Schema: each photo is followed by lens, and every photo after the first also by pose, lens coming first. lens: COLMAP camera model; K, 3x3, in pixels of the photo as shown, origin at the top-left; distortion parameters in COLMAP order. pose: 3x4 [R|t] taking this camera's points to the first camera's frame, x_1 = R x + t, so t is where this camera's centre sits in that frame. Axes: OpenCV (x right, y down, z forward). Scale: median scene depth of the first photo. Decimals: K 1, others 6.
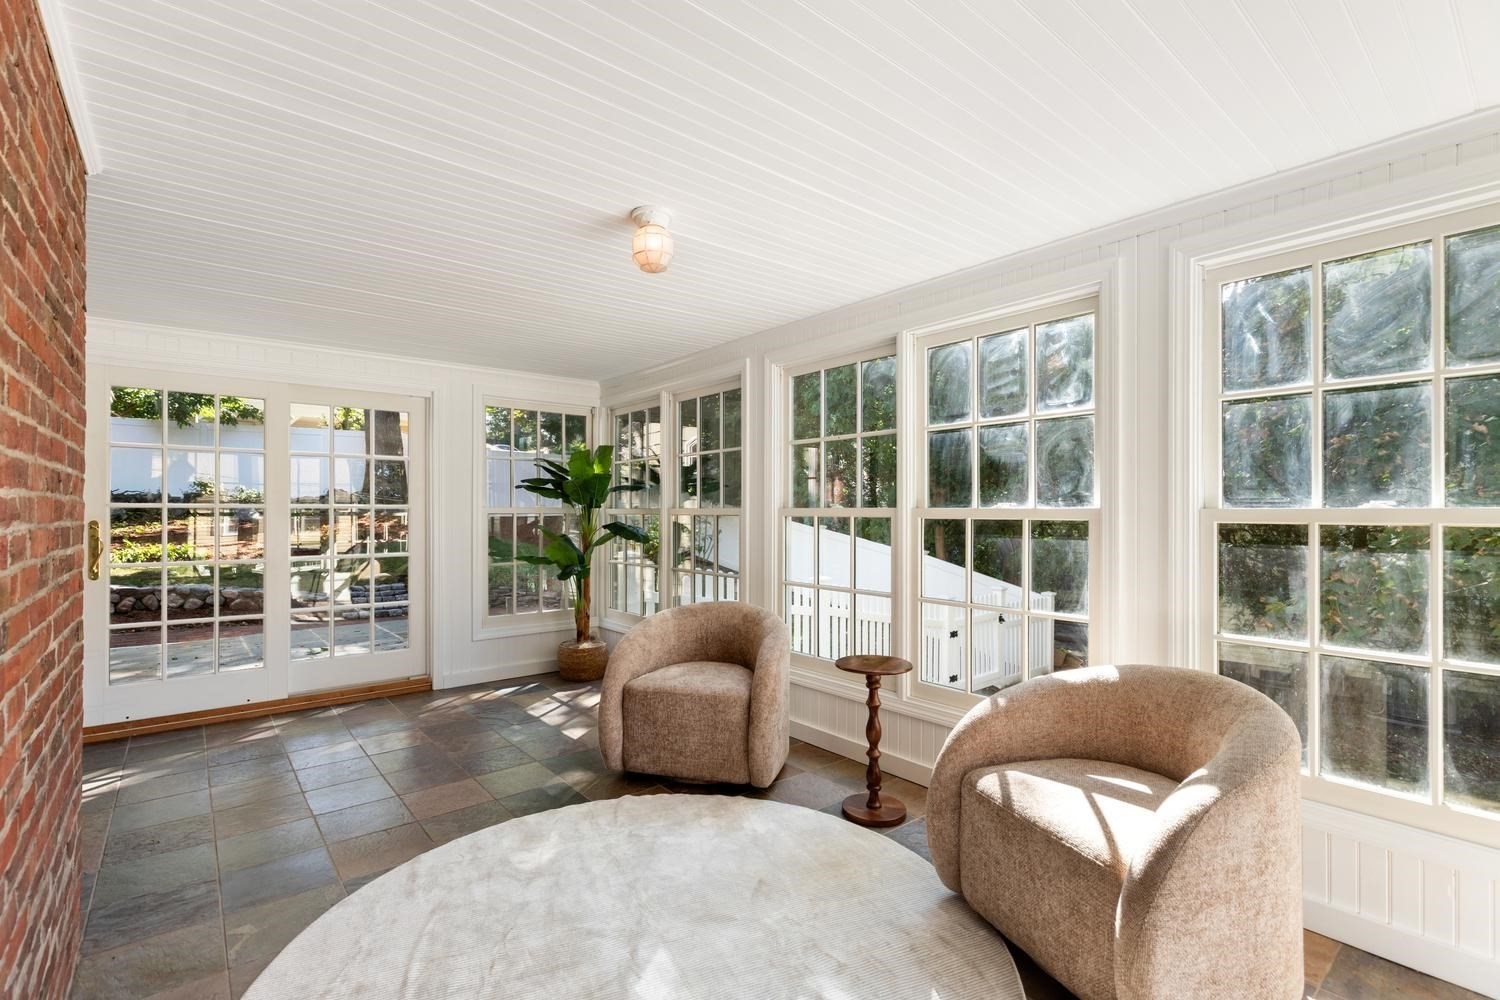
lens RADIAL K [[681.5, 0, 753.0], [0, 681.5, 505.3], [0, 0, 1]] dist [0.011262, -0.003065]
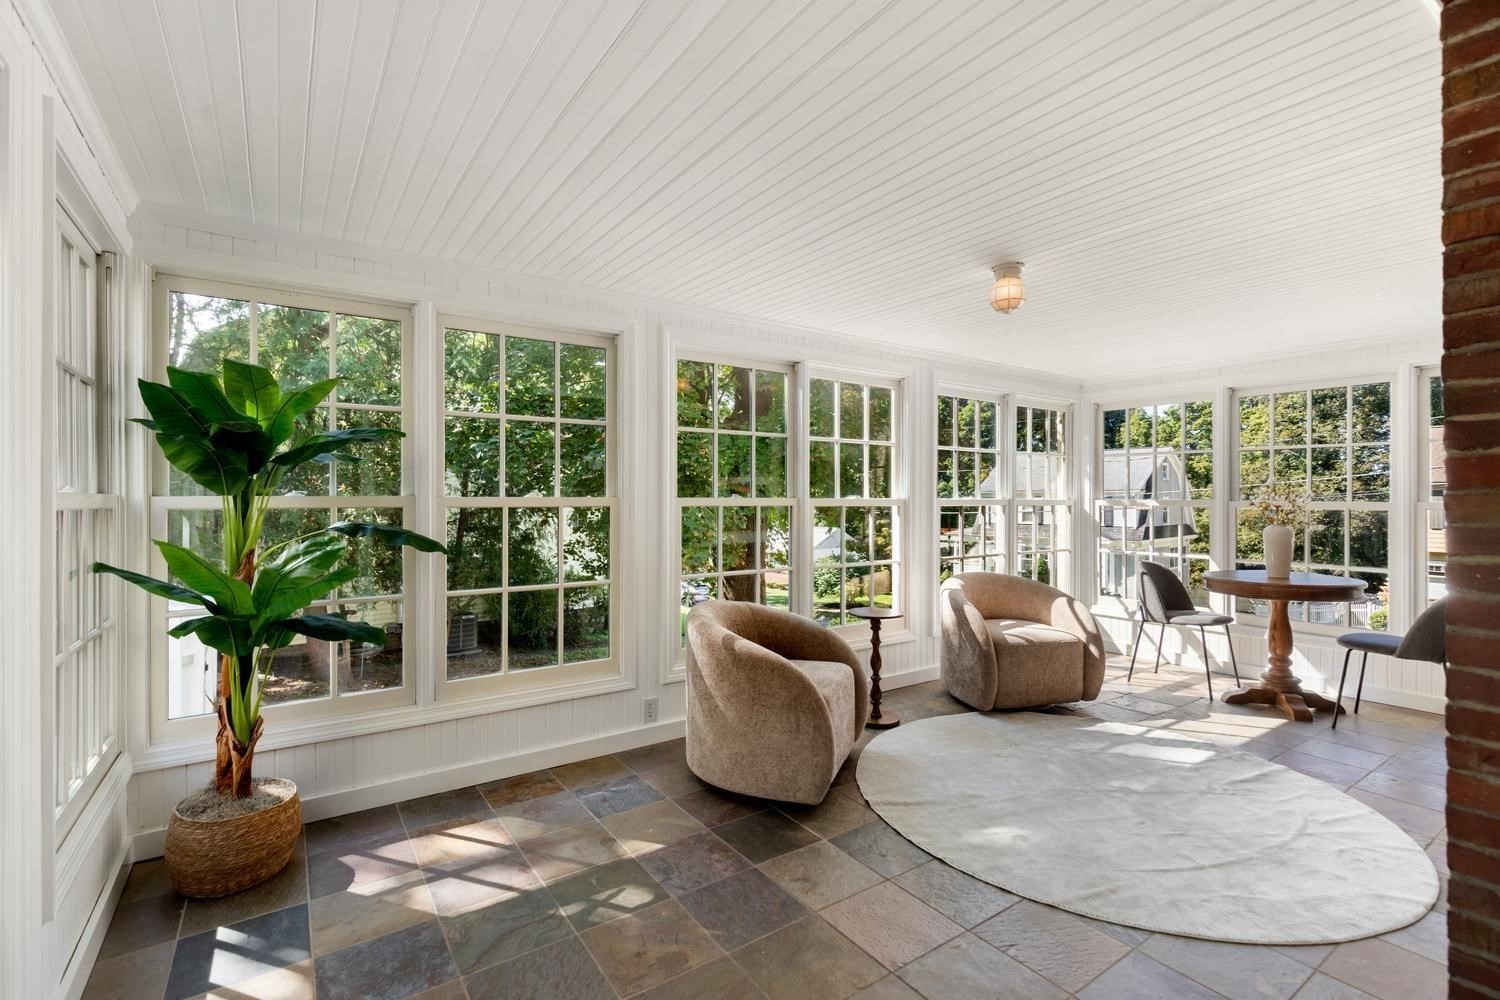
lens RADIAL K [[681.5, 0, 748.8], [0, 681.5, 500.4], [0, 0, 1]] dist [0.011262, -0.003065]
pose [[0.099286, 0.005494, 0.995044, -0.751361], [0.000749, 0.999984, -0.005596, 0.010646], [-0.995059, 0.001301, 0.099280, 0.705576]]
